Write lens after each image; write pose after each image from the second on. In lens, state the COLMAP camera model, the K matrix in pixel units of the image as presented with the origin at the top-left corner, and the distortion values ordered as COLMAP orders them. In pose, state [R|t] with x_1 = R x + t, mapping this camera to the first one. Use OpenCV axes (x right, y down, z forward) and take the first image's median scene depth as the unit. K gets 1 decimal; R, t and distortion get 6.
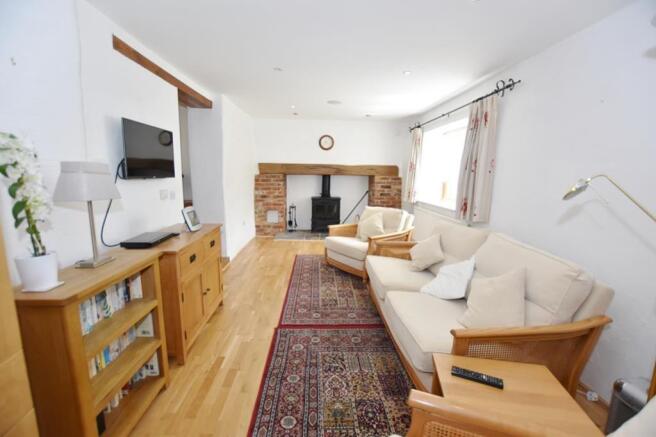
lens RADIAL K [[288.1, 0, 327.8], [0, 288.1, 222.2], [0, 0, 1]] dist [-0.025654, 0.000044]
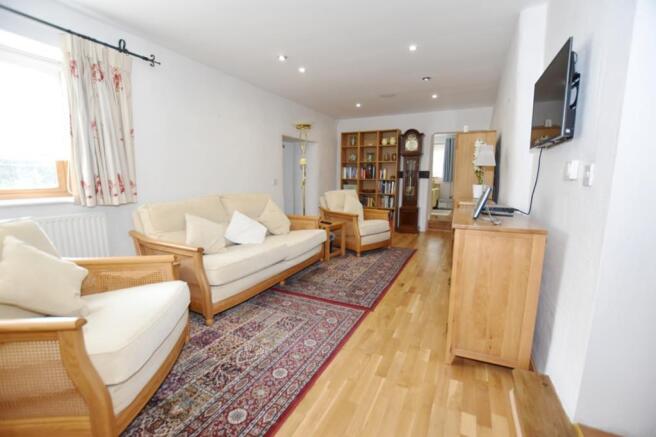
lens RADIAL K [[288.1, 0, 327.8], [0, 288.1, 222.2], [0, 0, 1]] dist [-0.025654, 0.000044]
pose [[-0.881832, -0.092374, 0.462428, -0.477423], [0.058282, 0.951758, 0.301263, -0.207561], [-0.467948, 0.292614, -0.833907, 1.822813]]
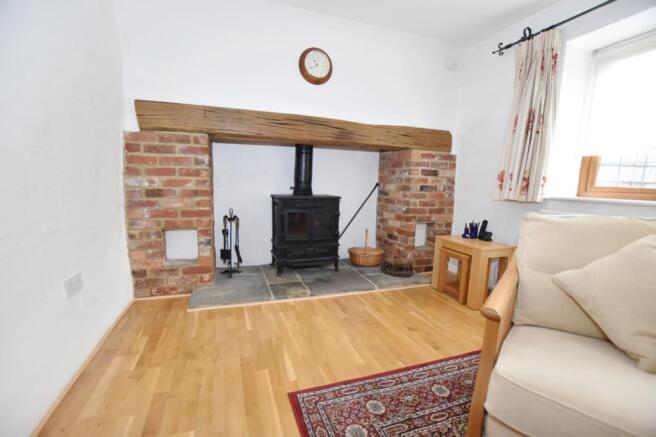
lens RADIAL K [[288.1, 0, 327.8], [0, 288.1, 222.2], [0, 0, 1]] dist [-0.025654, 0.000044]
pose [[0.949791, -0.035147, 0.310904, -0.124347], [0.040943, 0.999088, -0.012134, -0.037646], [-0.310194, 0.024254, 0.950364, 0.575812]]
